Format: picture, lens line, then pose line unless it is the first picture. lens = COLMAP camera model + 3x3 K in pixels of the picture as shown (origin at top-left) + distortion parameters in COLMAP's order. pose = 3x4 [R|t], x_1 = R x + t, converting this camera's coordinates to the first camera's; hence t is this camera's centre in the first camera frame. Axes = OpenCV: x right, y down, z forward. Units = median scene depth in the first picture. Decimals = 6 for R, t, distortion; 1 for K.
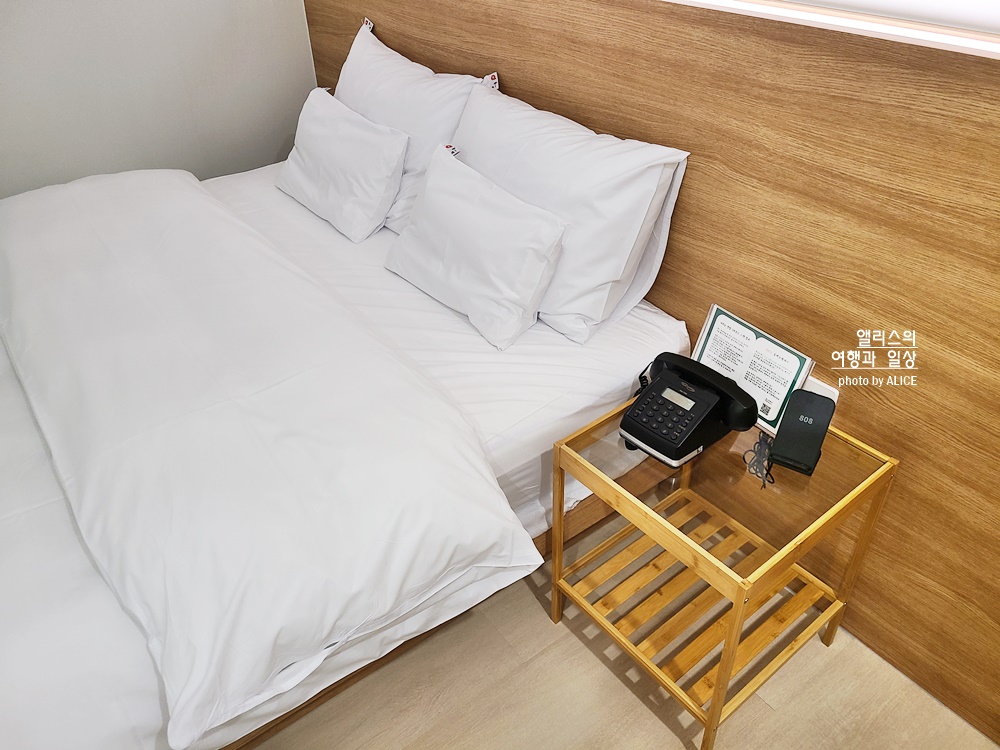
lens RADIAL K [[769.0, 0, 477.1], [0, 769.0, 374.1], [0, 0, 1]] dist [0.057060, -0.000682]
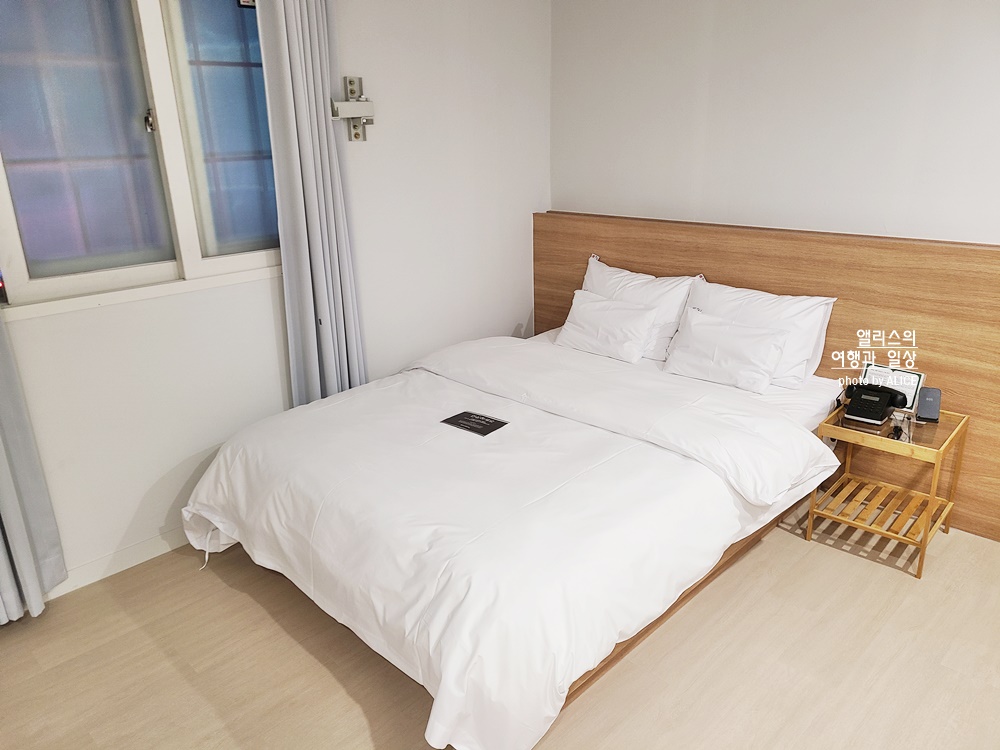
lens RADIAL K [[746.7, 0, 500.0], [0, 746.7, 375.0], [0, 0, 1]] dist [0.040455, -0.004126]
pose [[0.987241, -0.056438, 0.148896, -1.060805], [0.096477, 0.955912, -0.277354, 0.448881], [-0.126678, 0.288180, 0.949160, -0.891110]]
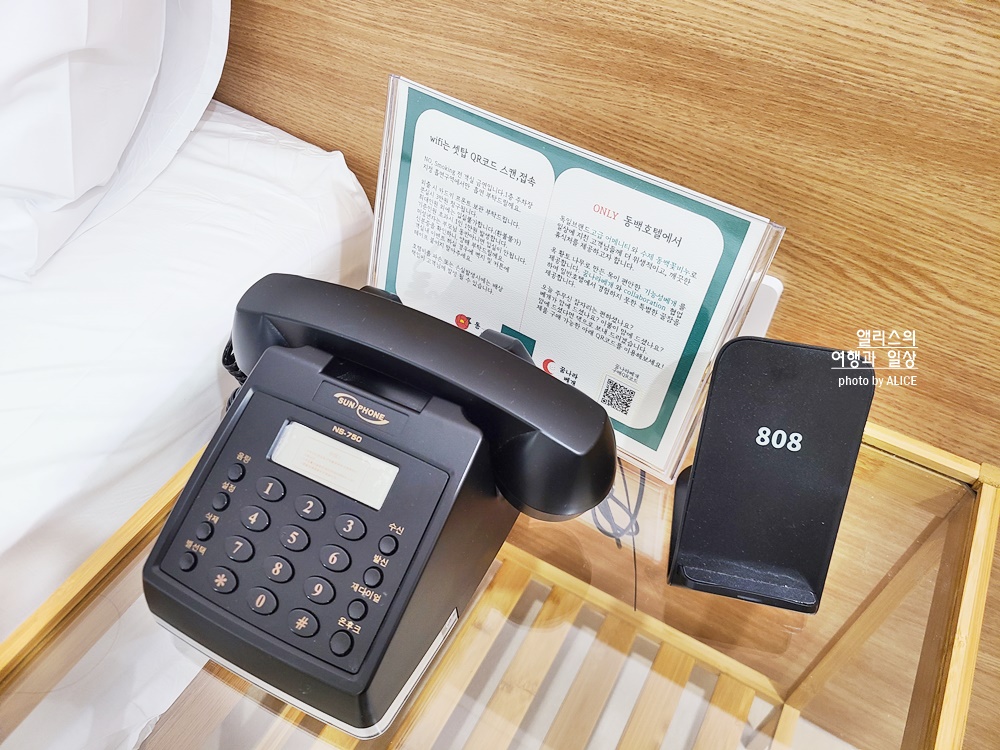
lens RADIAL K [[766.8, 0, 460.4], [0, 766.8, 351.1], [0, 0, 1]] dist [0.012210, 0.001135]
pose [[0.932803, -0.242498, 0.266595, 0.233617], [0.191127, 0.960025, 0.204505, -0.047372], [-0.305530, -0.139809, 0.941863, 0.727521]]
